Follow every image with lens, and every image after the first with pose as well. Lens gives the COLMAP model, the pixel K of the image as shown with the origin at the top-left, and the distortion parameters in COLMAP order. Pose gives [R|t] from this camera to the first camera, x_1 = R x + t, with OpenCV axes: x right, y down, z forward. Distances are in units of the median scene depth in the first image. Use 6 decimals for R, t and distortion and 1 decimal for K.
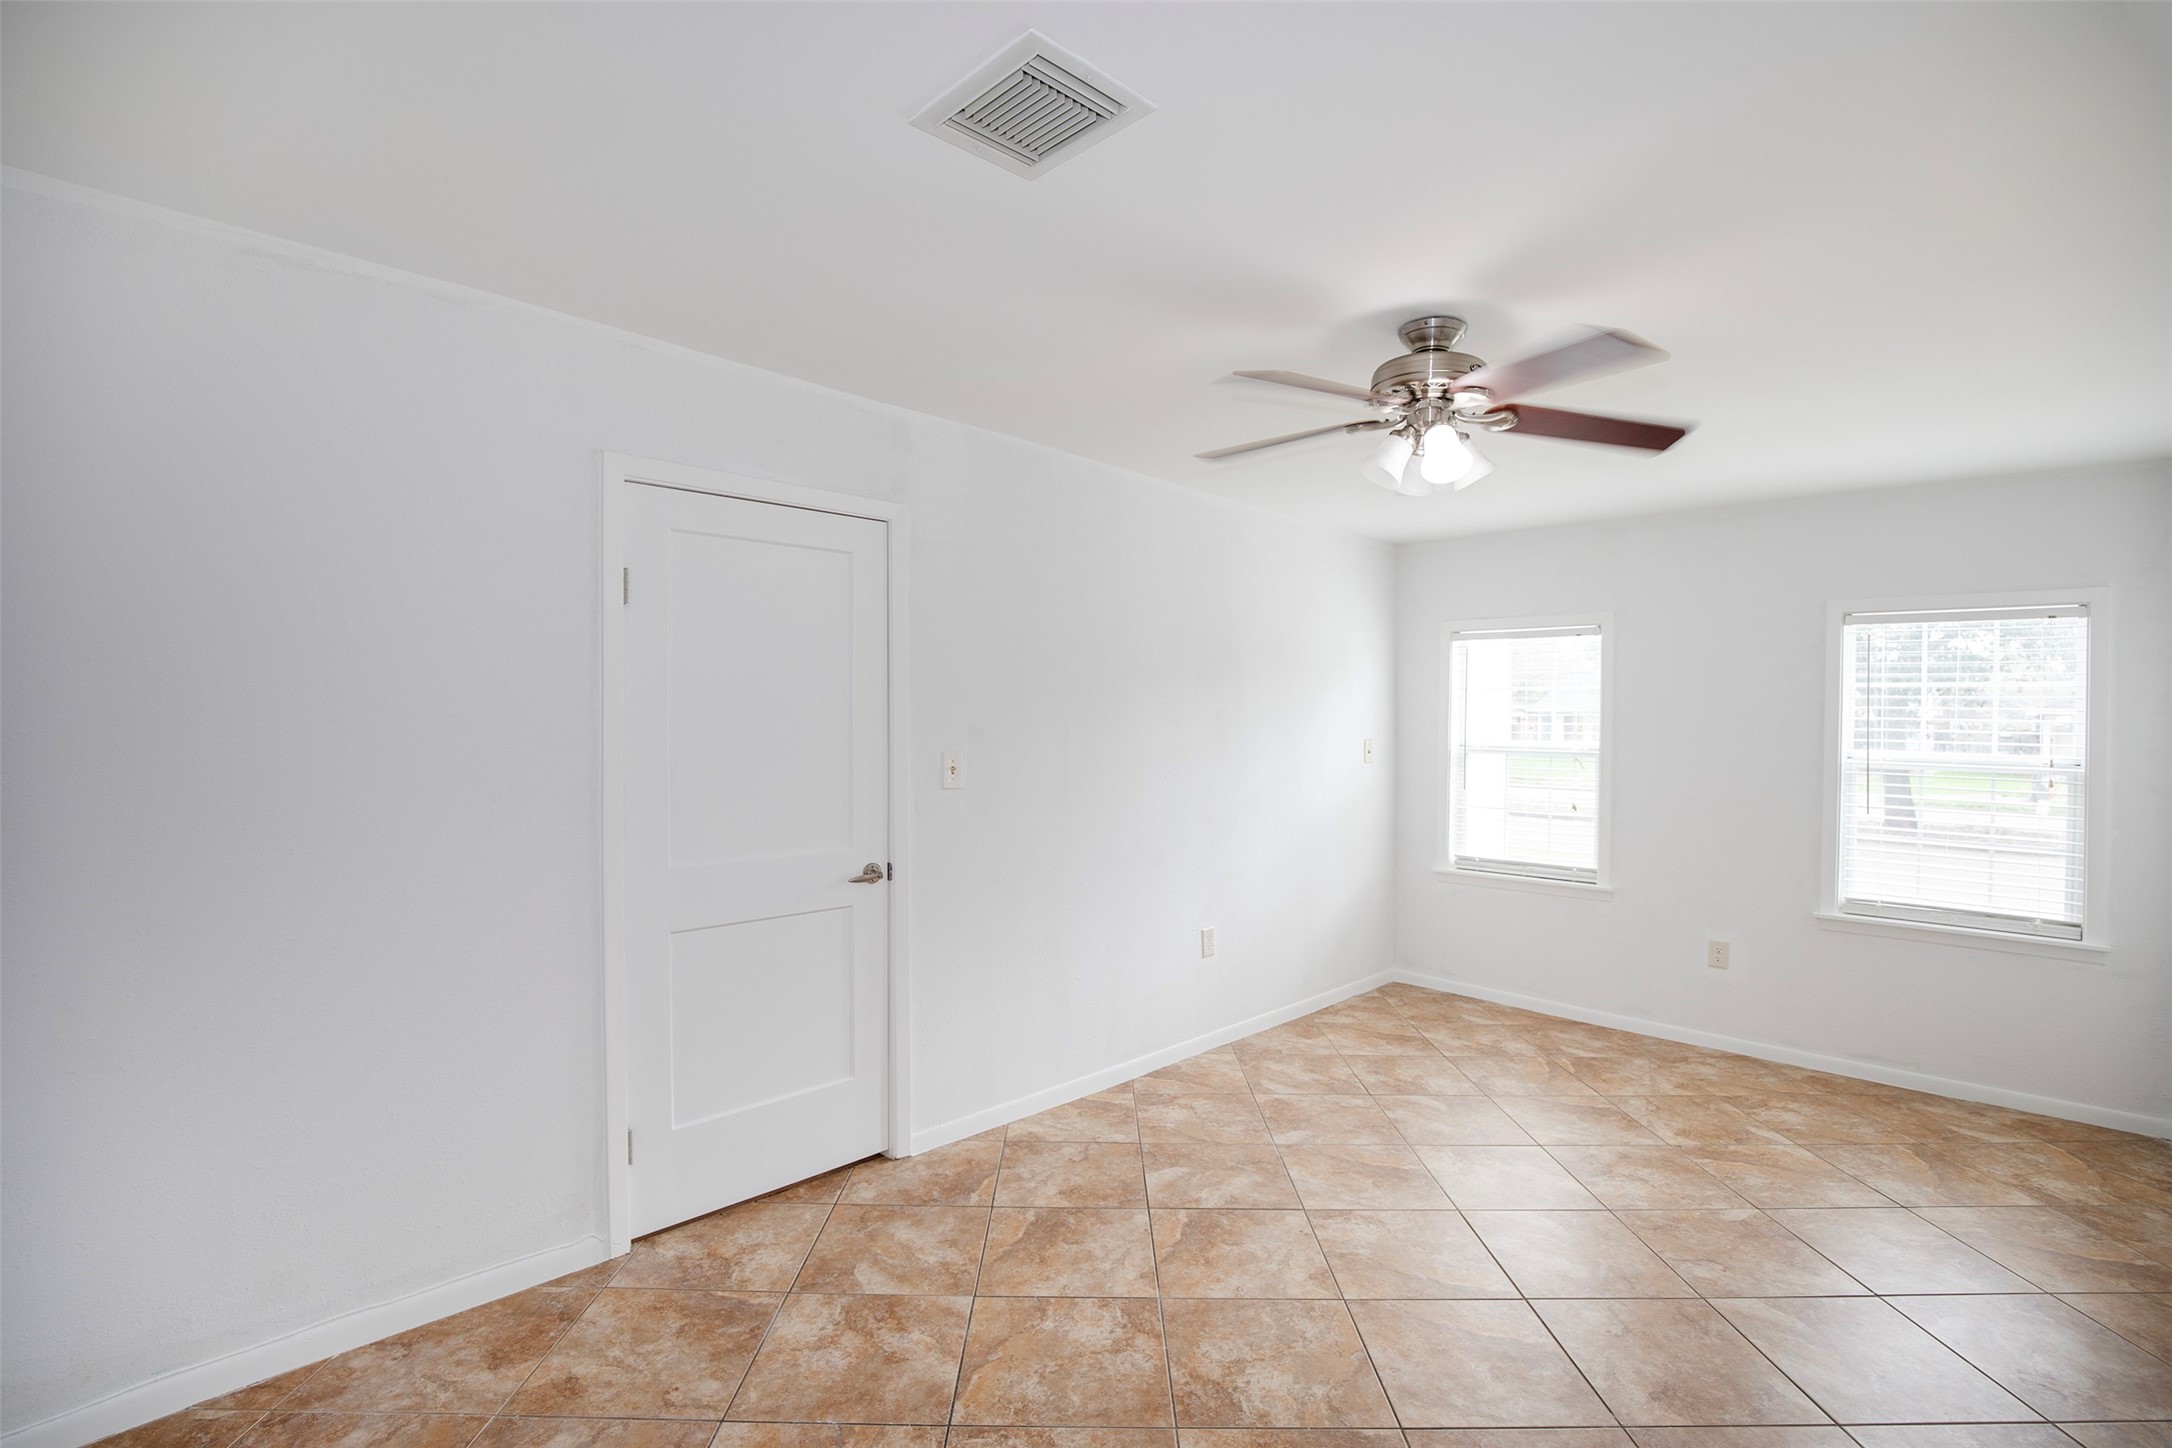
lens RADIAL K [[994.3, 0, 1103.3], [0, 994.3, 721.3], [0, 0, 1]] dist [-0.033983, 0.006154]
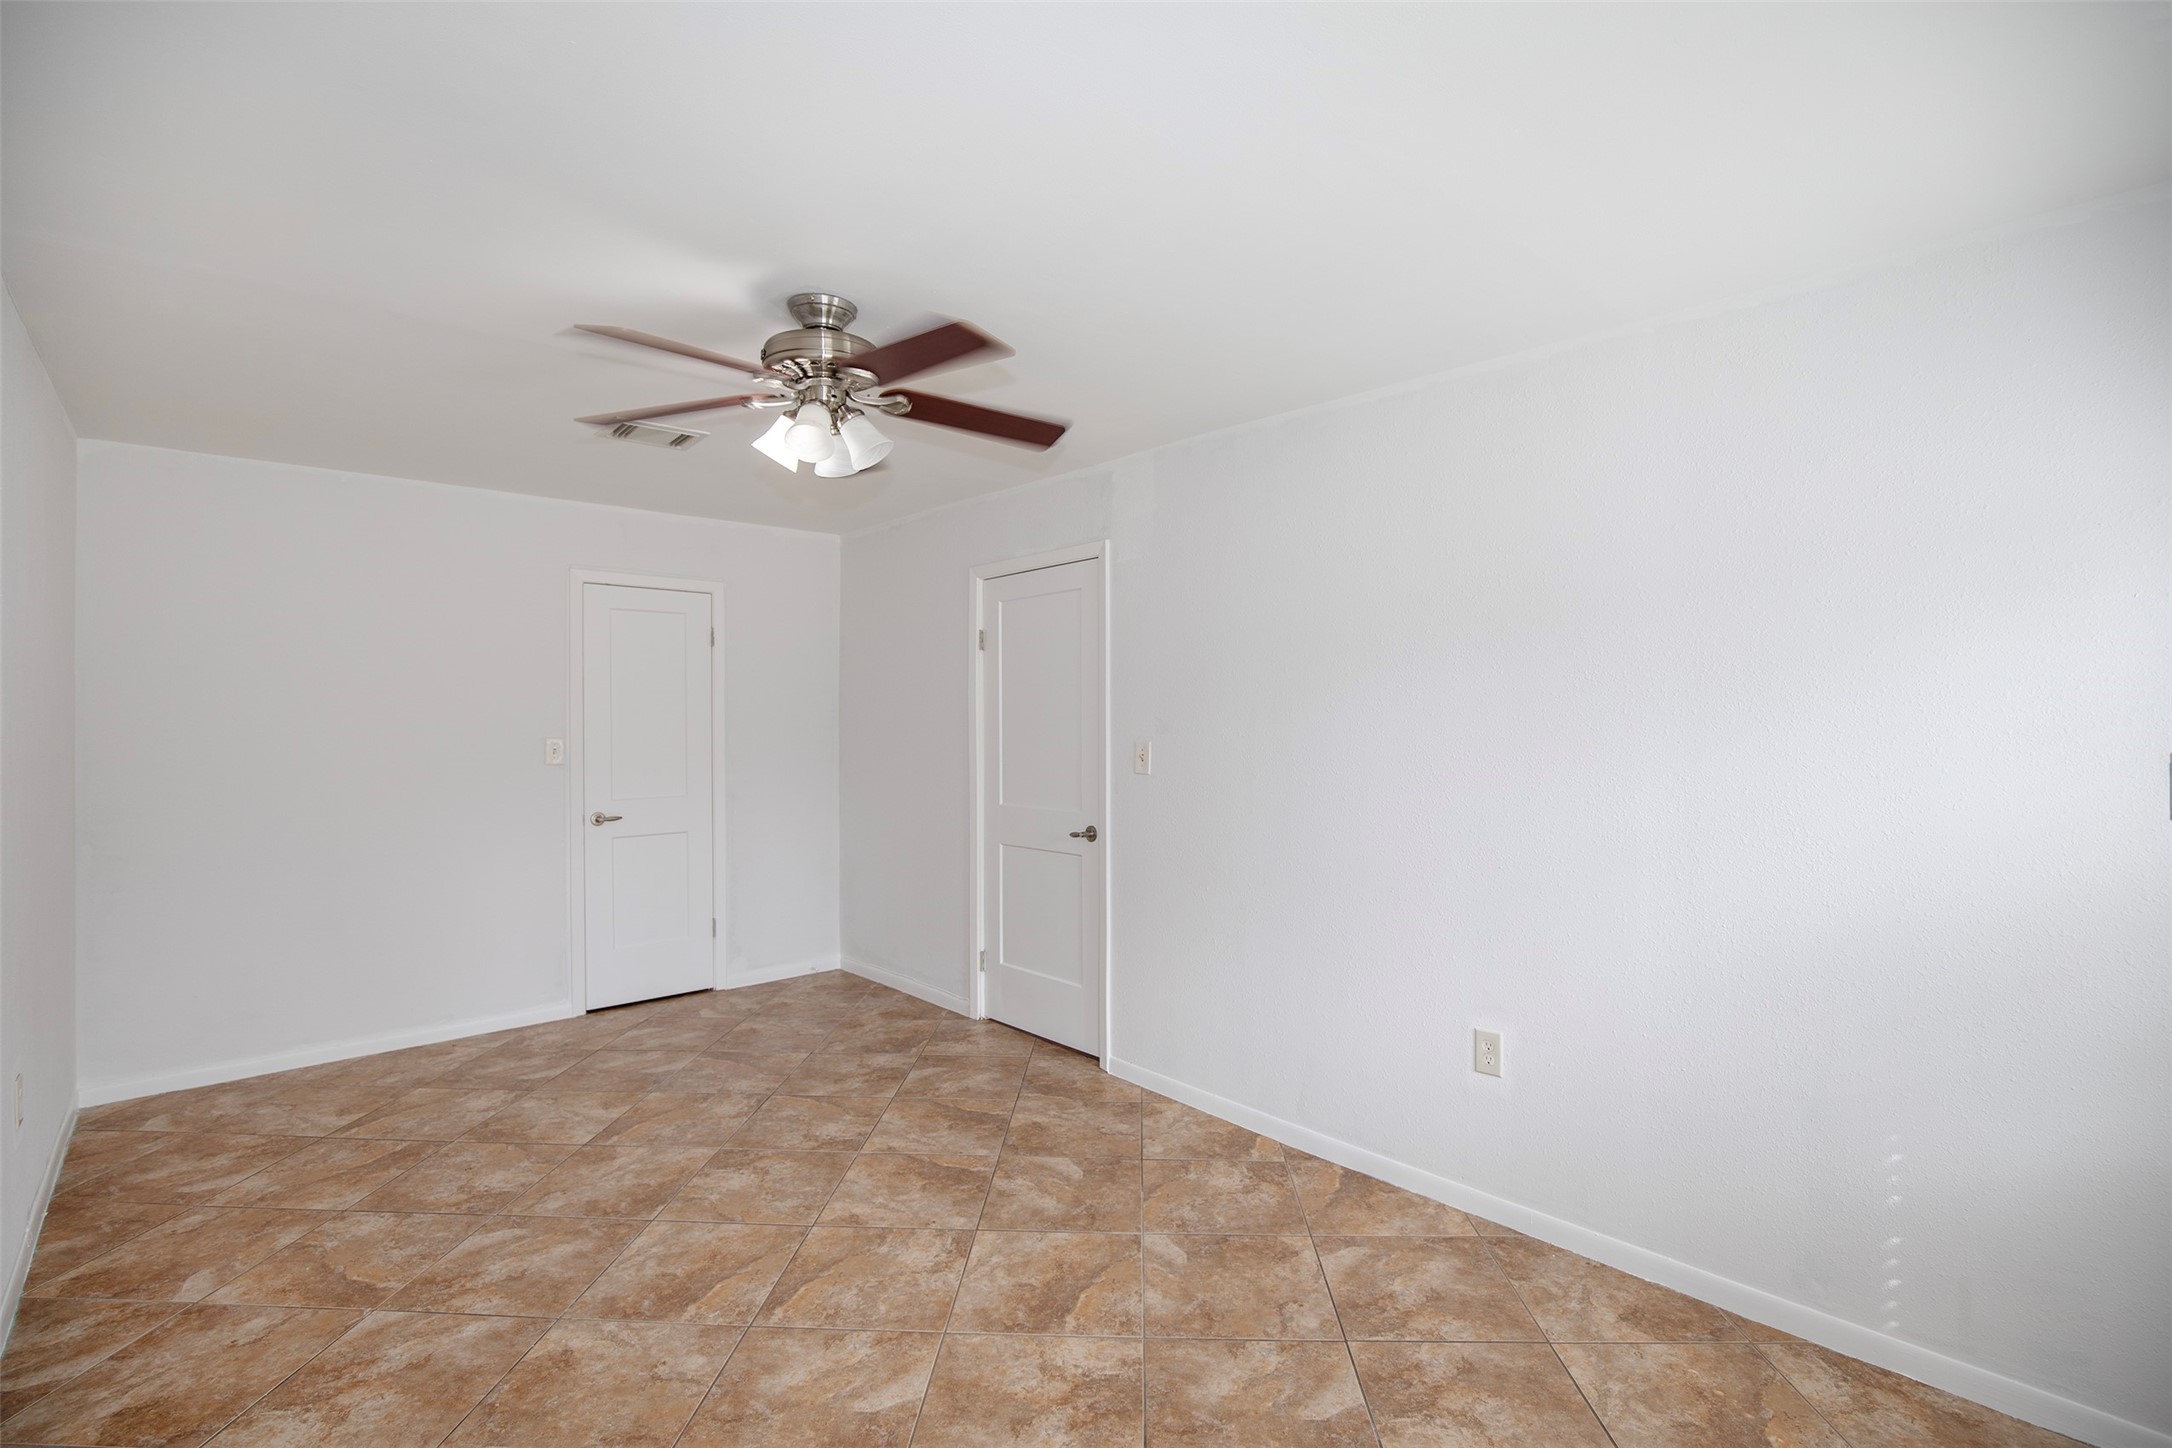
lens RADIAL K [[994.3, 0, 1103.3], [0, 994.3, 721.3], [0, 0, 1]] dist [-0.033983, 0.006154]
pose [[-0.050458, -0.007648, -0.998697, 0.880493], [-0.002551, 0.999968, -0.007529, 0.014010], [0.998723, 0.002167, -0.050475, 0.902628]]
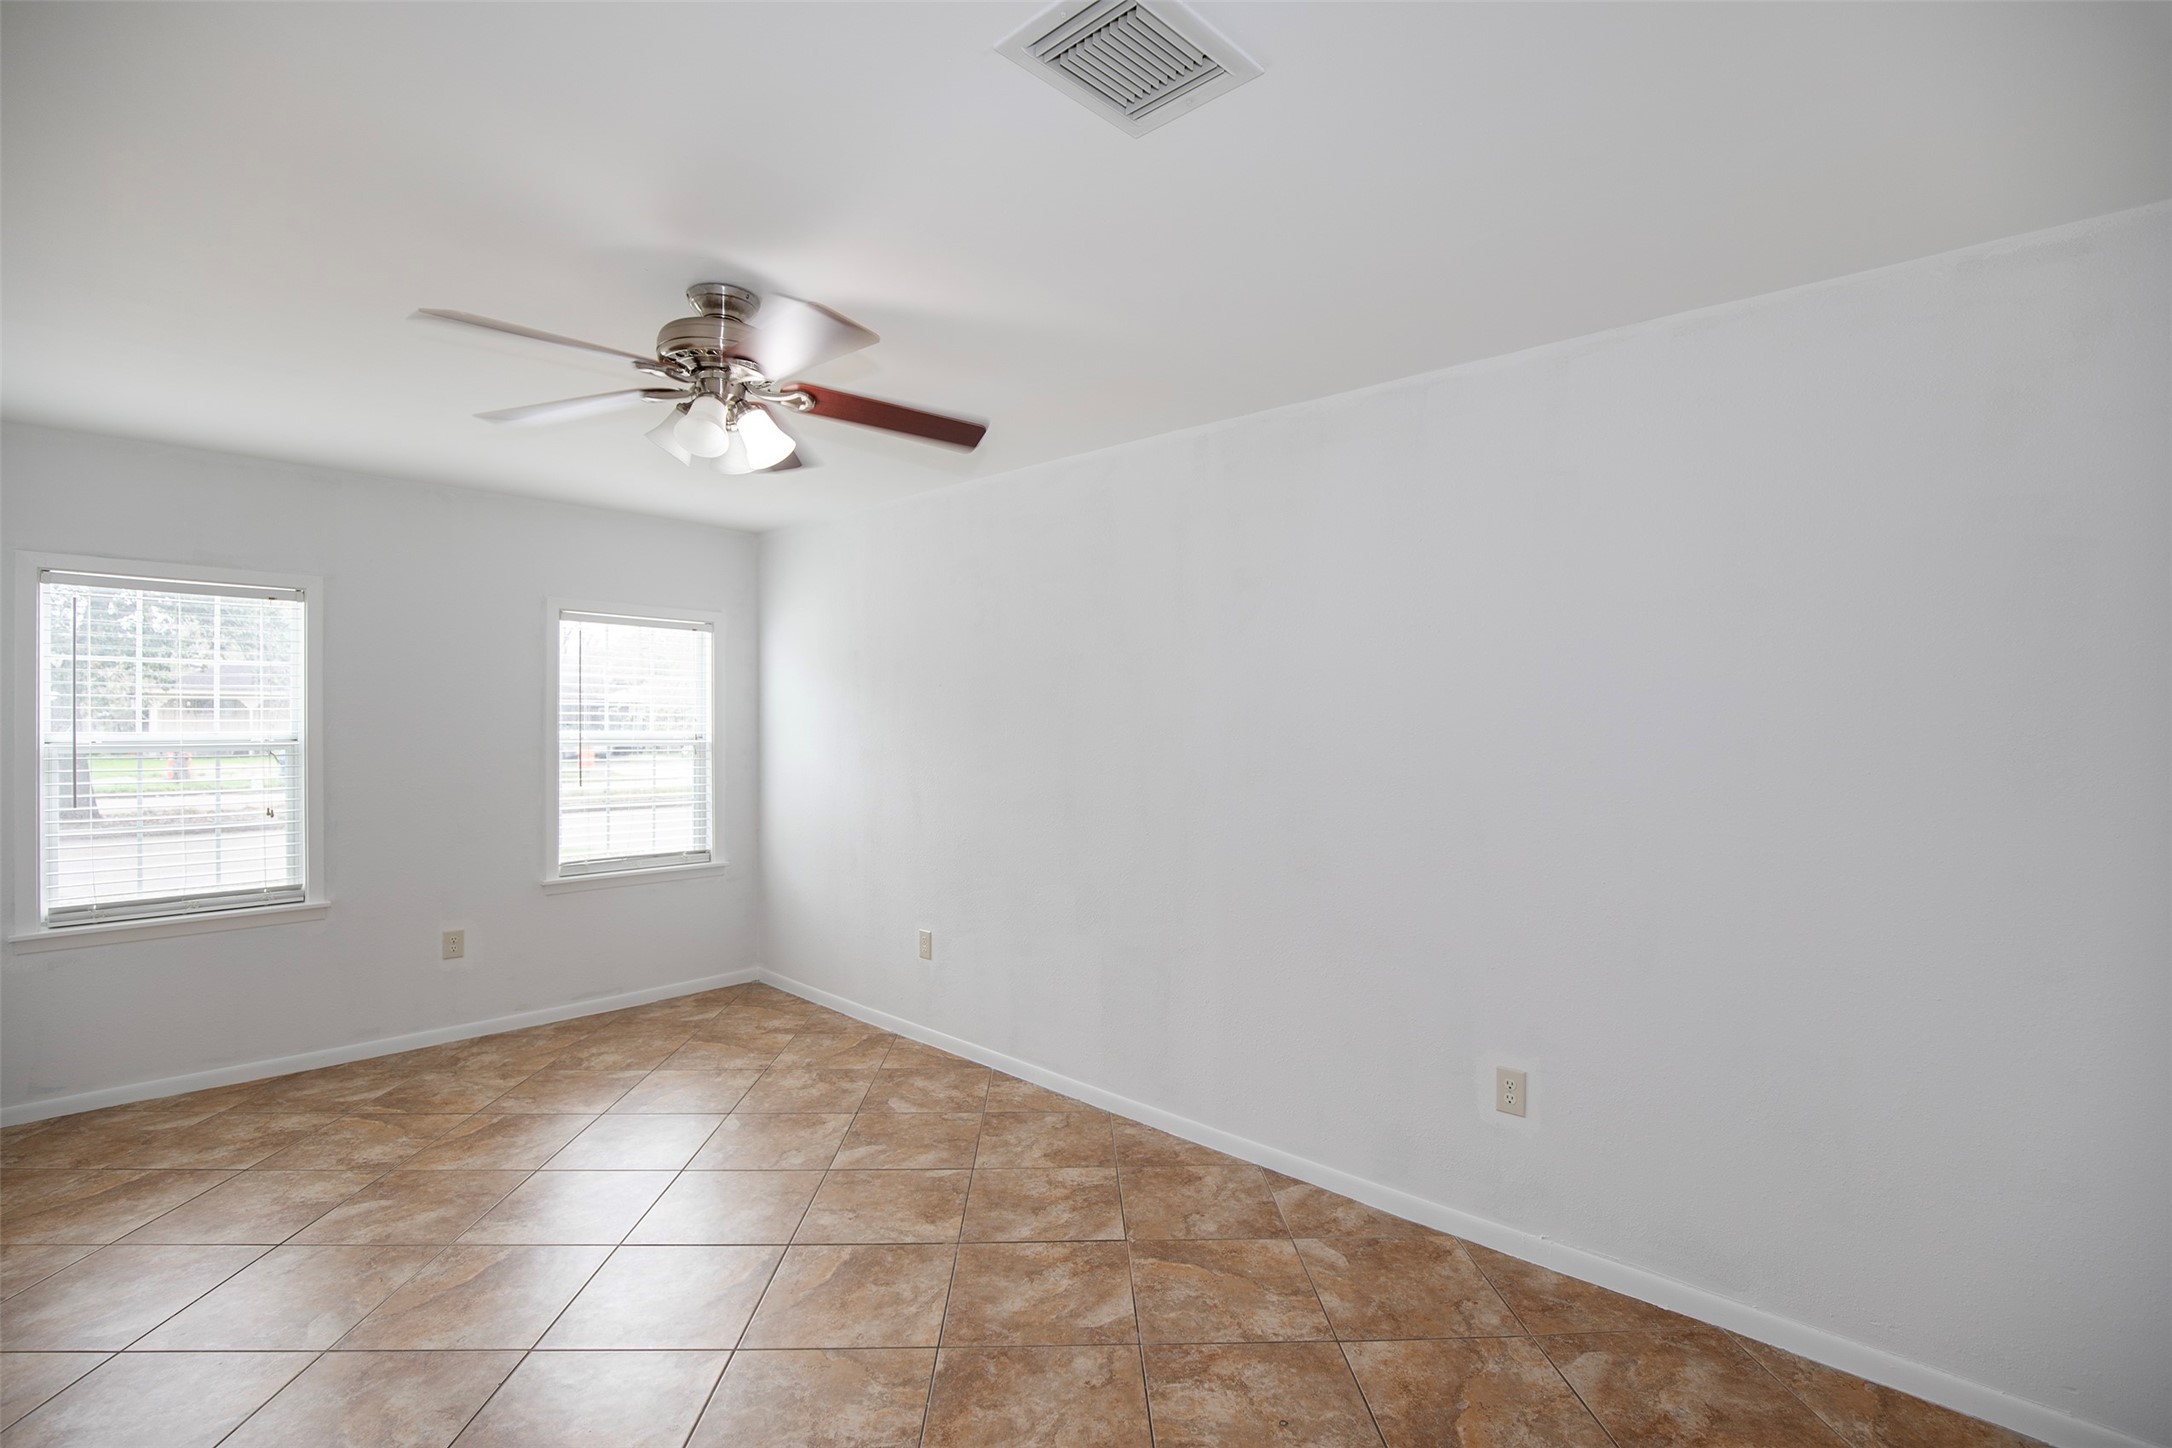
lens RADIAL K [[994.3, 0, 1103.3], [0, 994.3, 721.3], [0, 0, 1]] dist [-0.033983, 0.006154]
pose [[-0.028224, -0.017995, 0.999440, -0.427305], [-0.006013, 0.999823, 0.017832, -0.007082], [-0.999584, -0.005507, -0.028327, 0.448327]]
